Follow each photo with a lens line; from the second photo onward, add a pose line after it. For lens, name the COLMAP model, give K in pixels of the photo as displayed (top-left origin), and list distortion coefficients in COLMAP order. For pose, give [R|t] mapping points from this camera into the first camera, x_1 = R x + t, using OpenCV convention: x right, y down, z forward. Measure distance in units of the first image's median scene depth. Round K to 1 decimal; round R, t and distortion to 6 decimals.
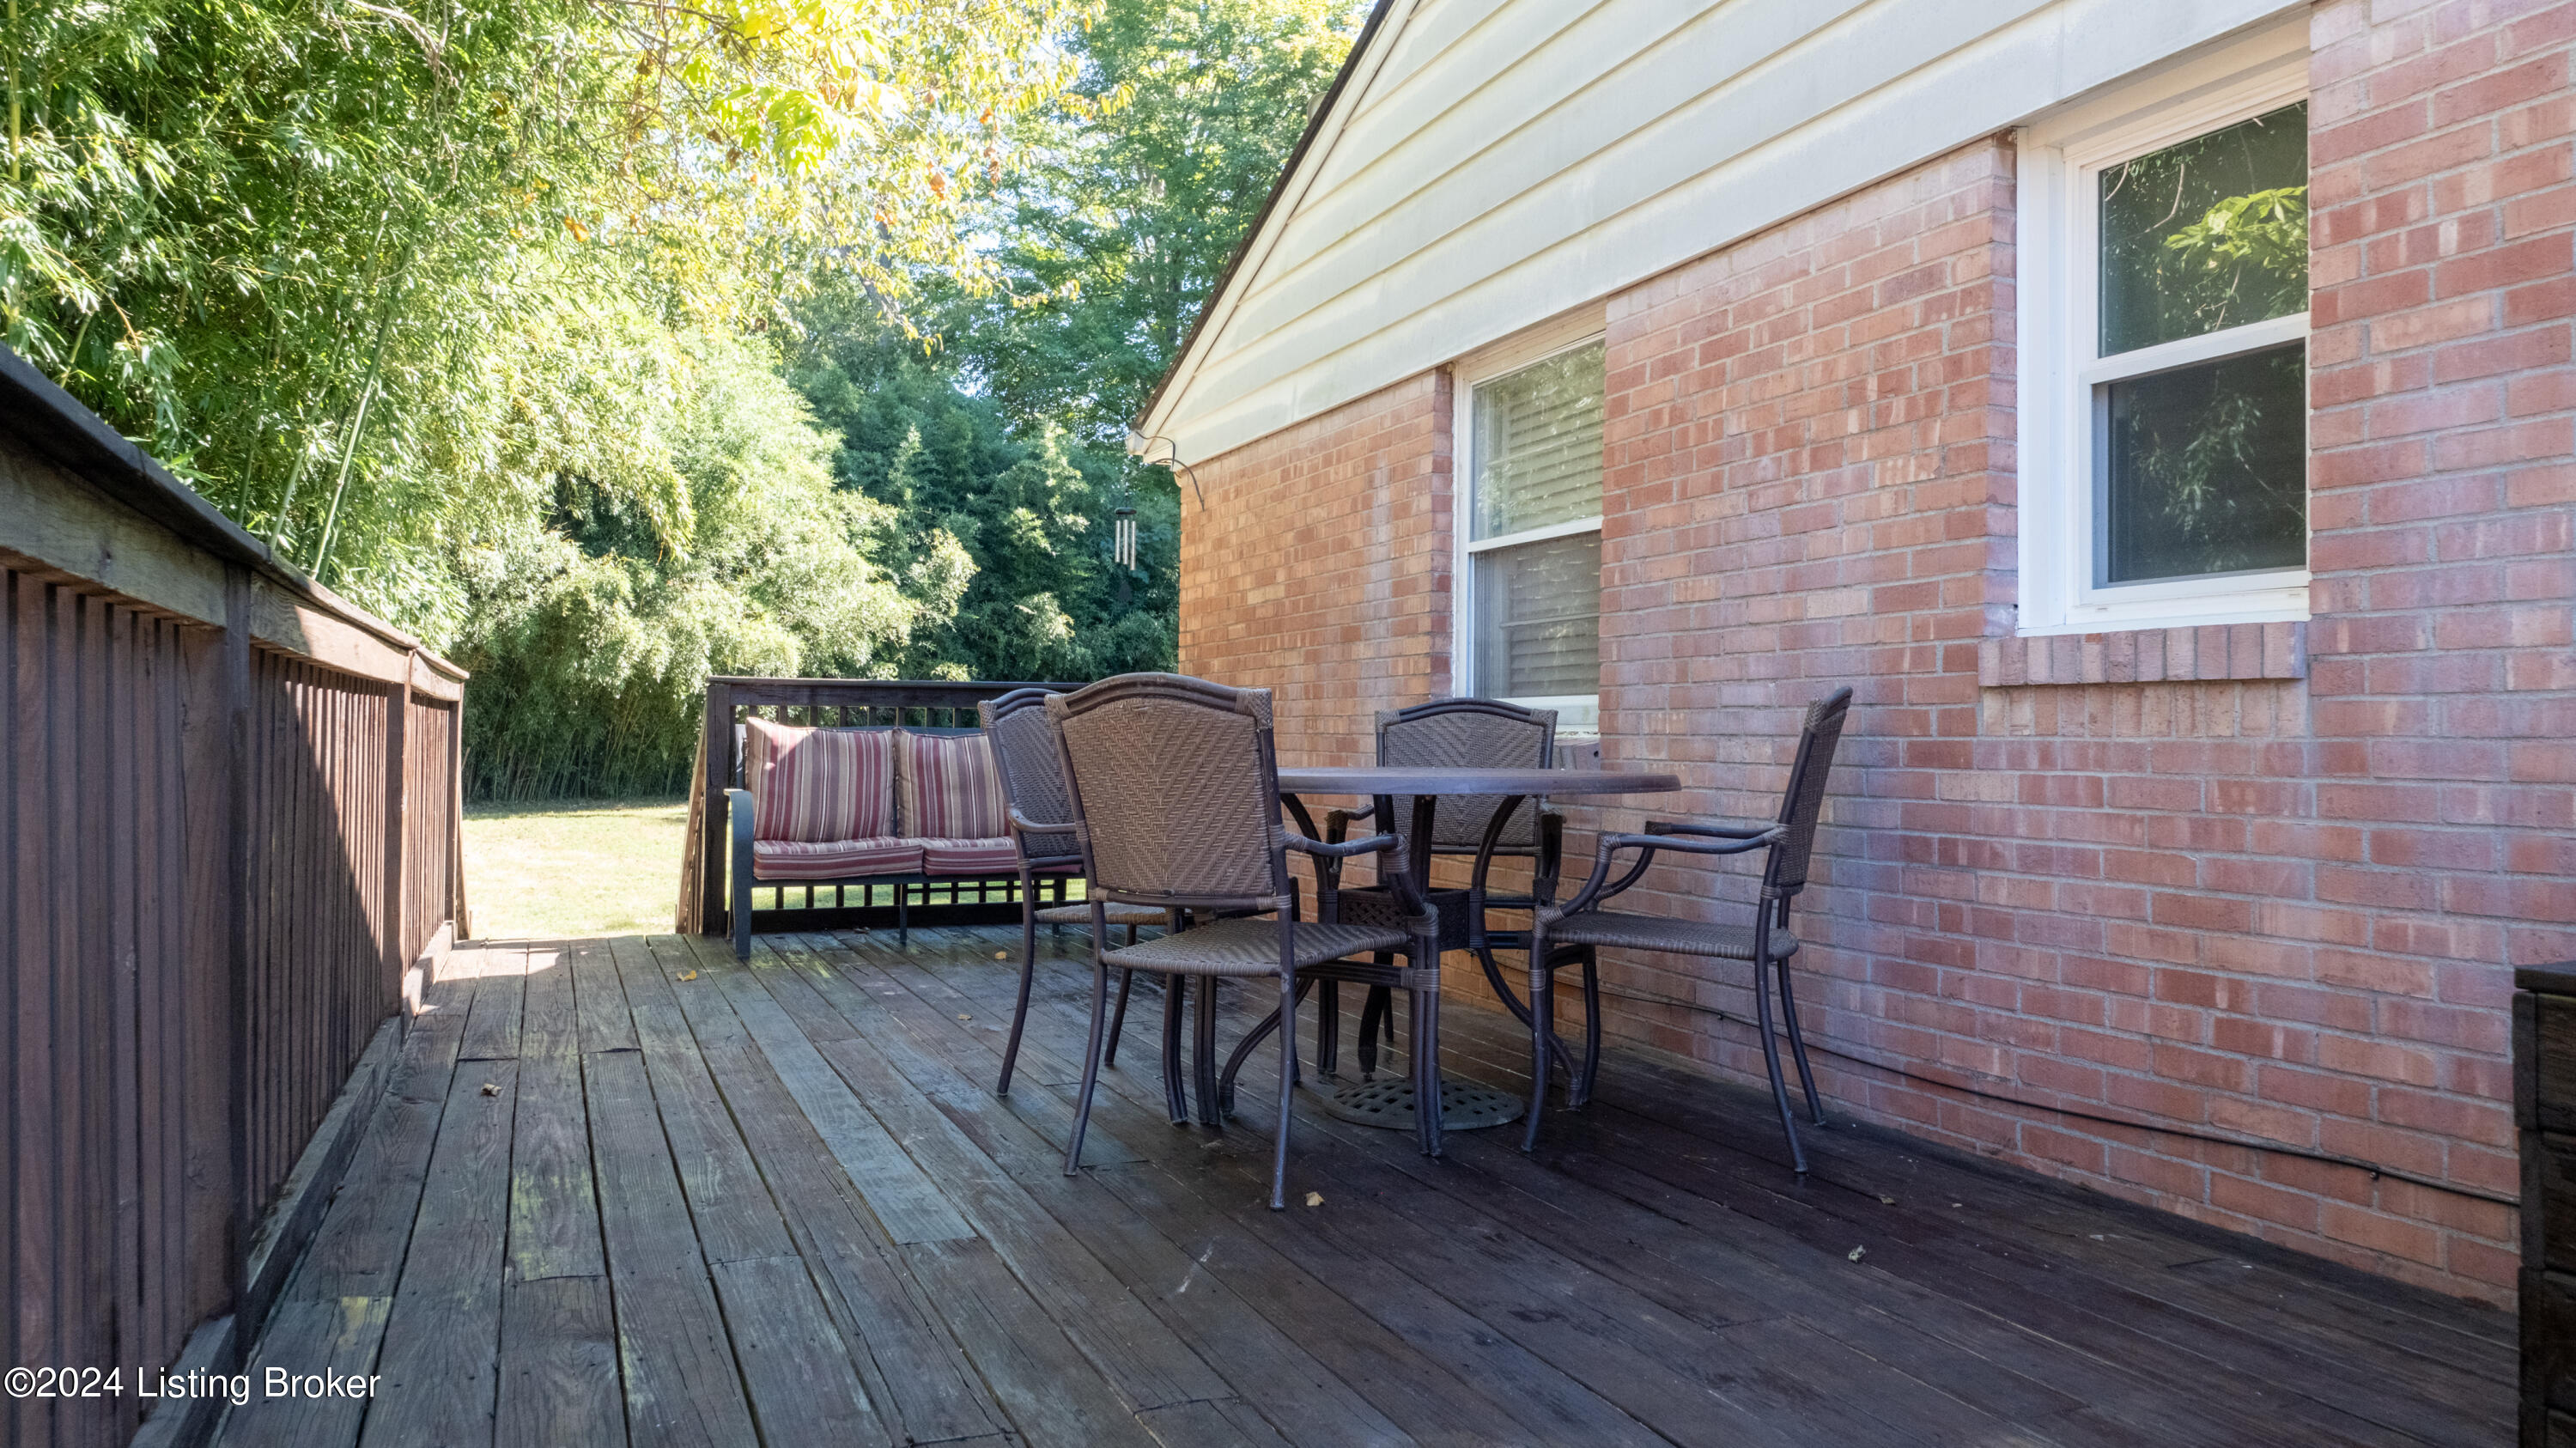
lens RADIAL K [[1789.8, 0, 1300.4], [0, 1789.8, 728.7], [0, 0, 1]] dist [0.009344, -0.010104]
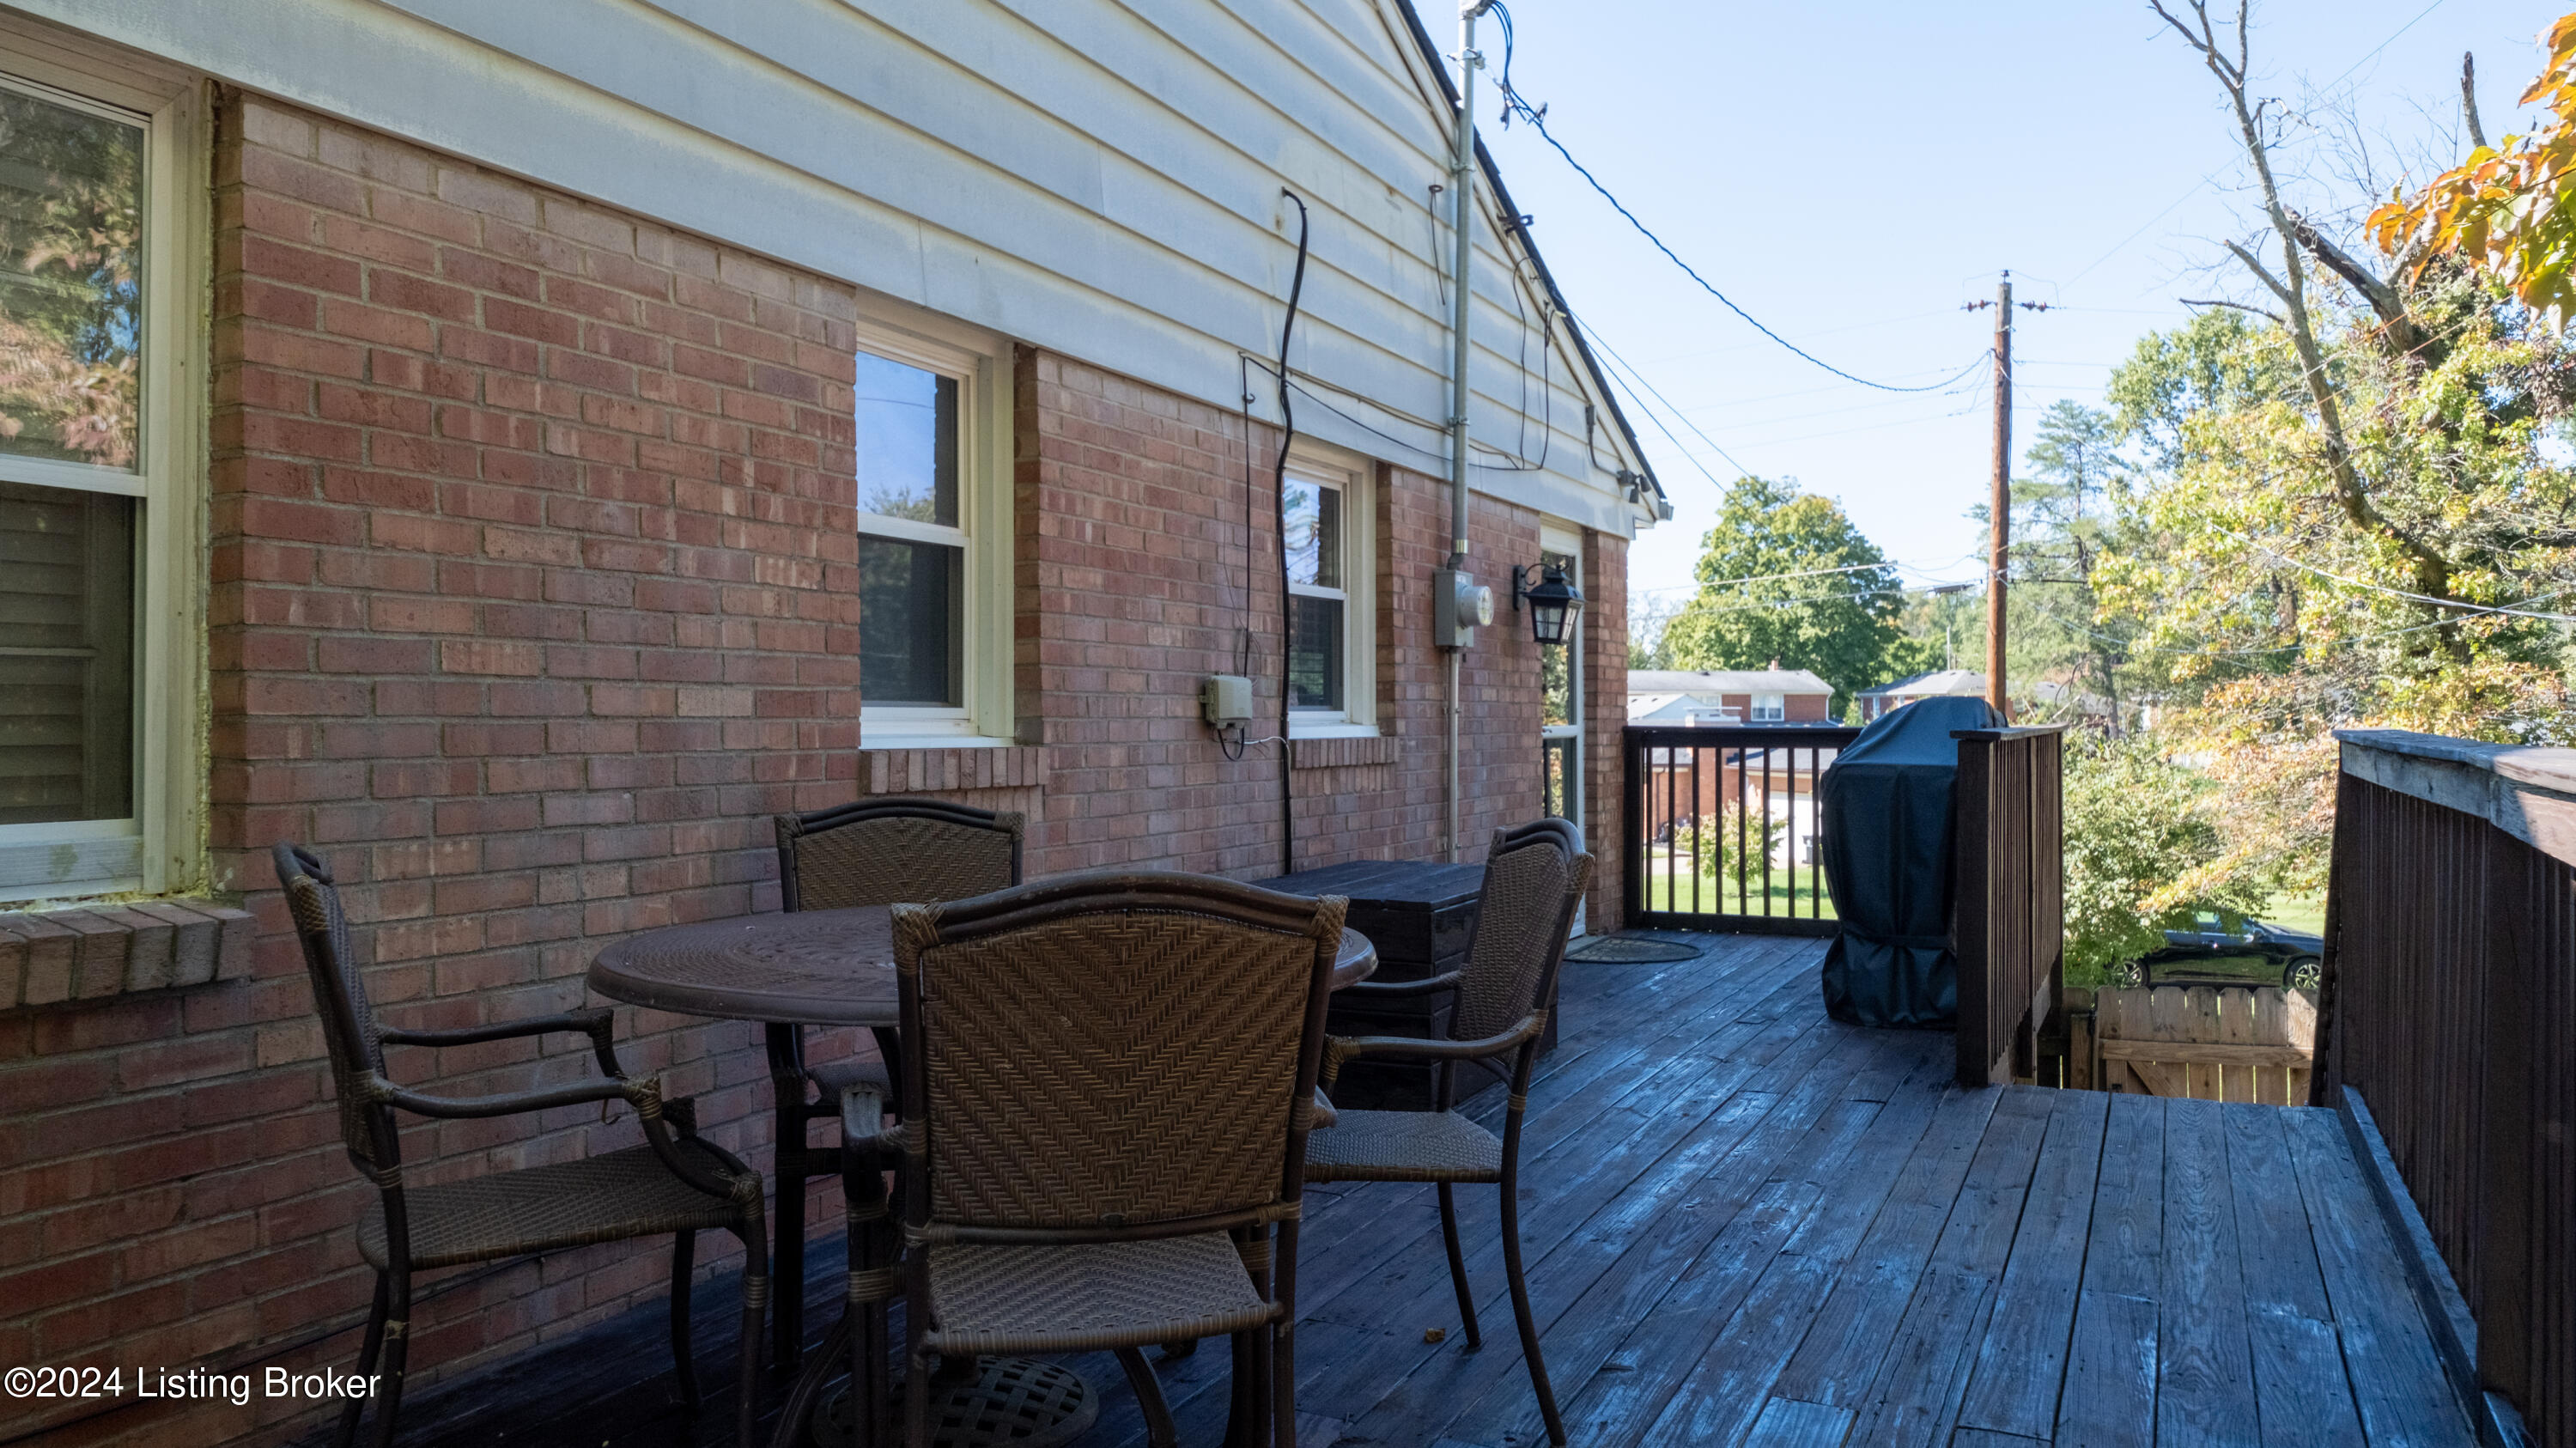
lens RADIAL K [[1789.8, 0, 1297.7], [0, 1789.8, 713.1], [0, 0, 1]] dist [0.009344, -0.010104]
pose [[-0.656496, -0.007724, 0.754290, -0.681436], [-0.012932, 0.999916, -0.001017, -0.082773], [-0.754218, -0.010423, -0.656541, 1.675947]]
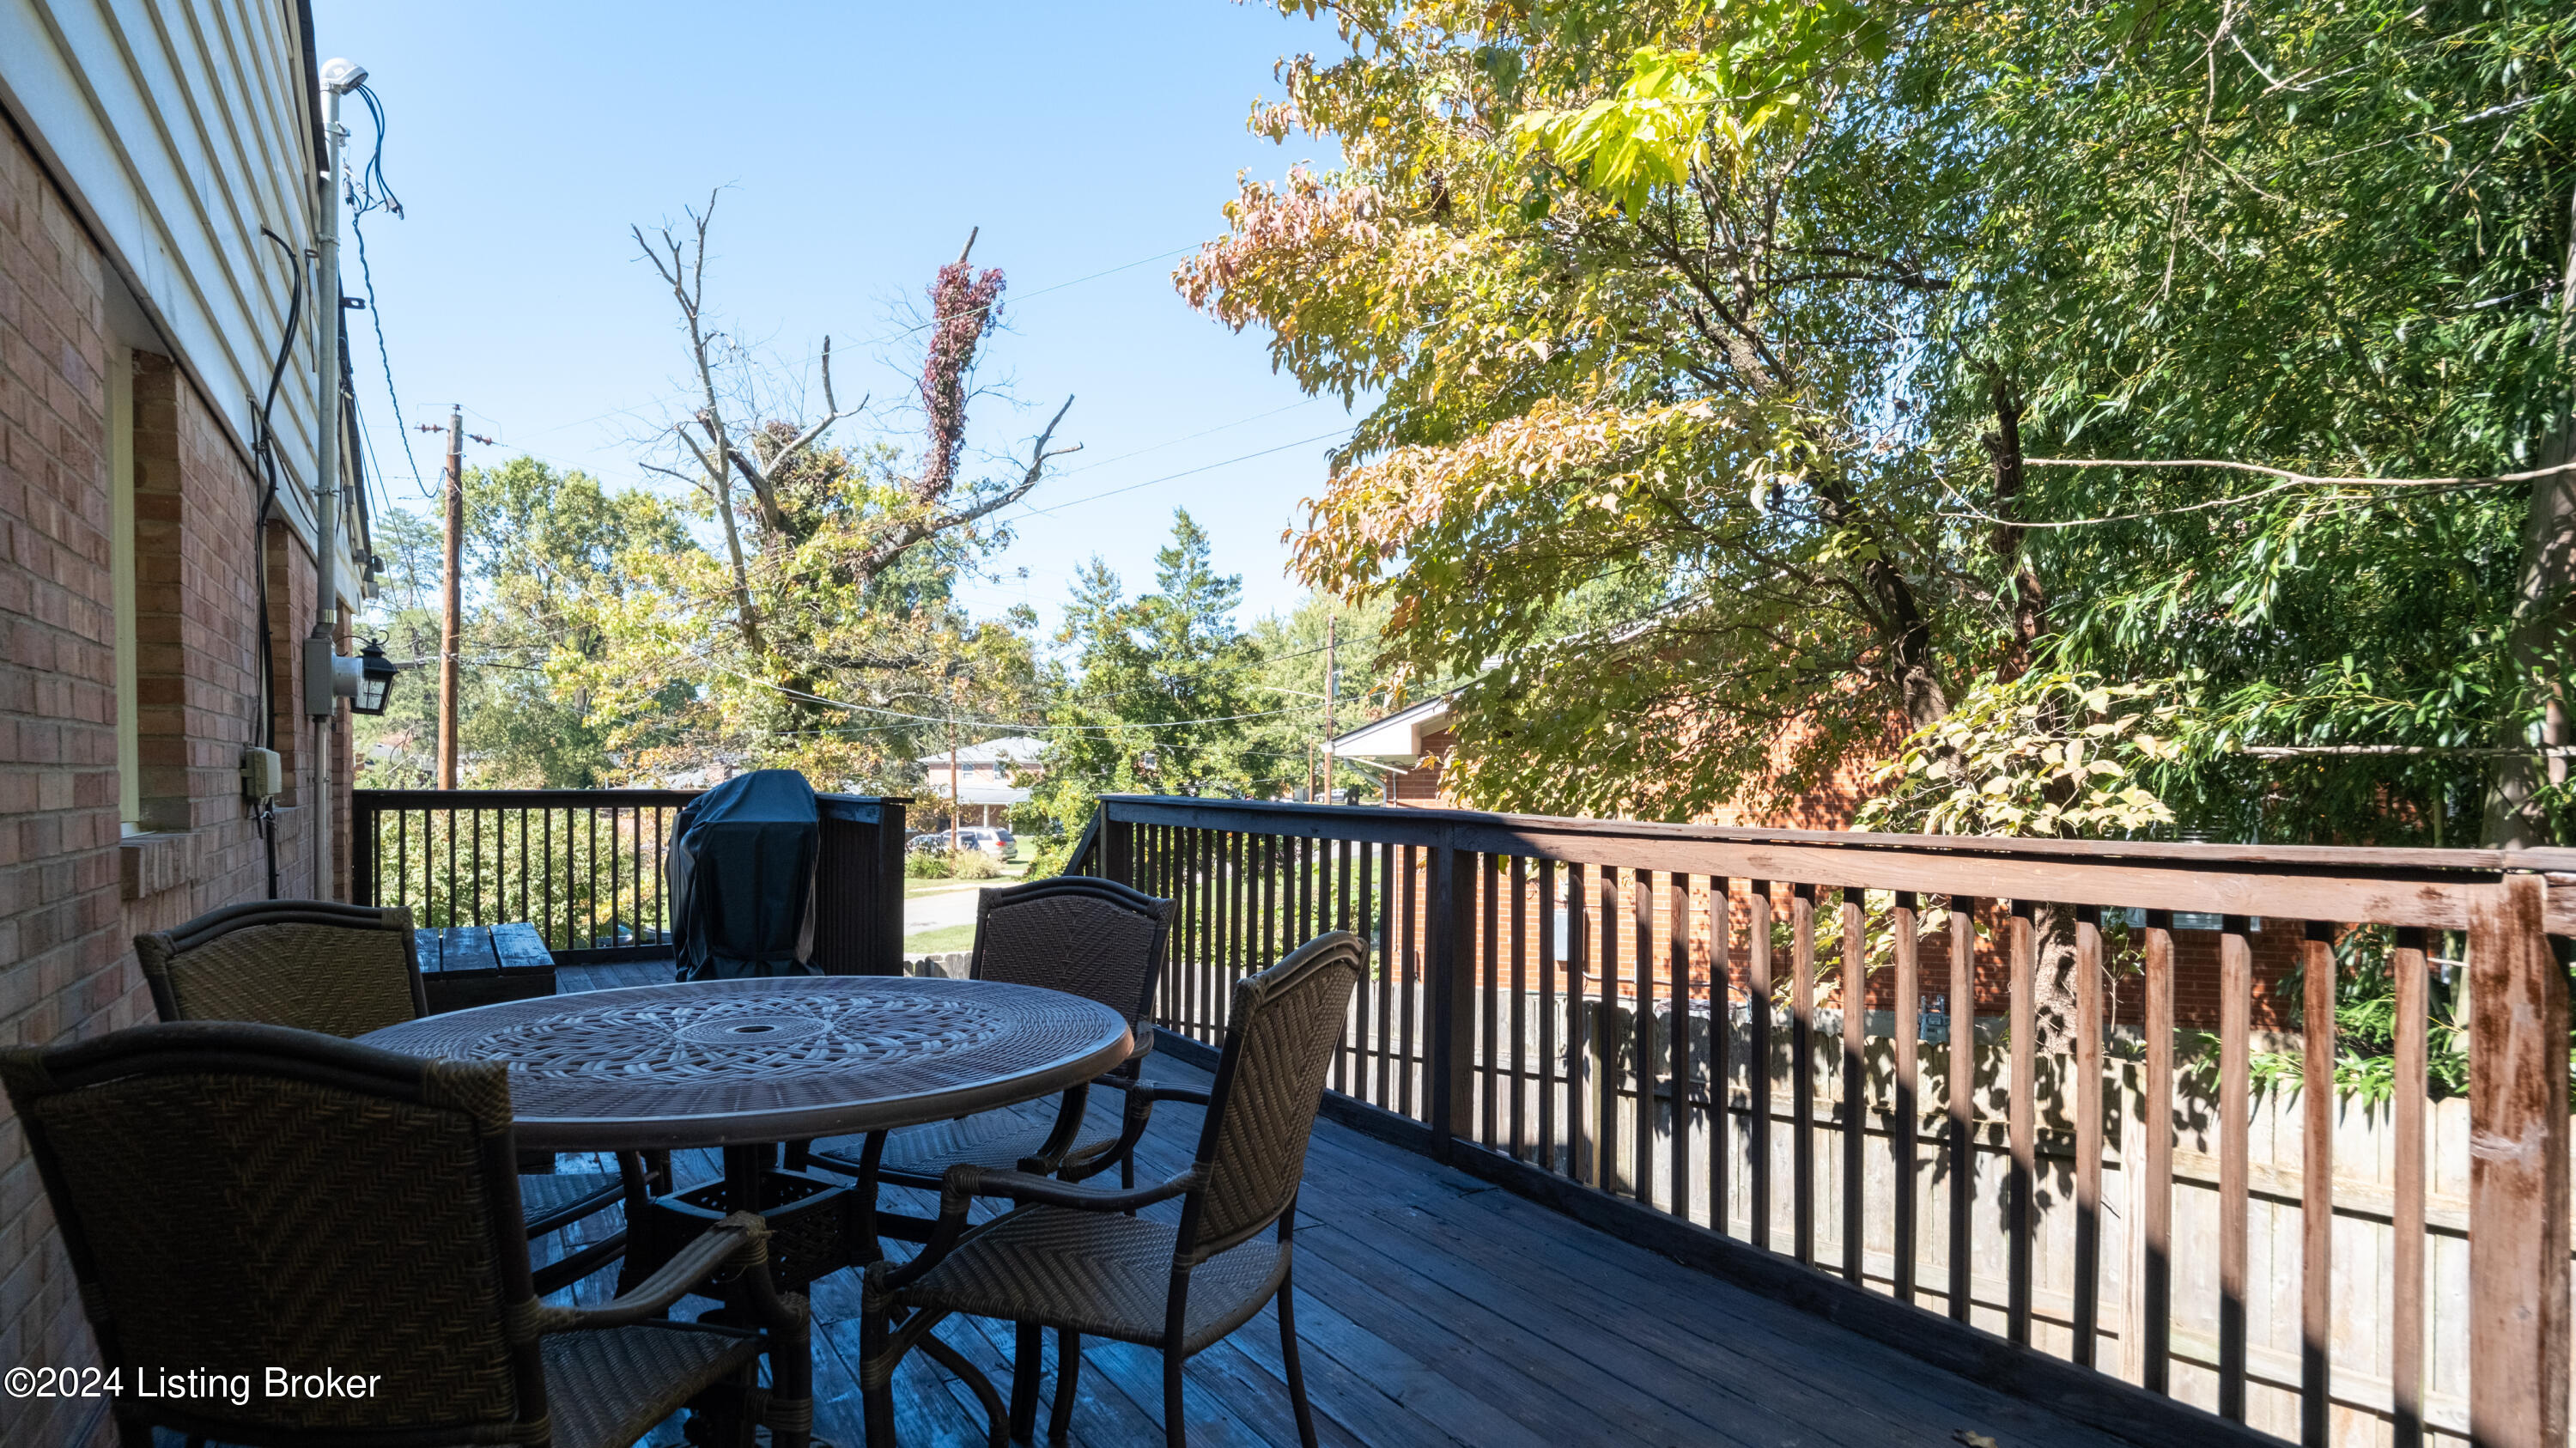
lens RADIAL K [[1349.3, 0, 1297.2], [0, 1349.3, 800.0], [0, 0, 1]] dist [0.002360, -0.000321]
pose [[-0.987055, -0.005504, -0.160290, -0.076273], [-0.007230, 0.999922, 0.010184, -0.091538], [0.160221, 0.011211, -0.987017, 1.924108]]
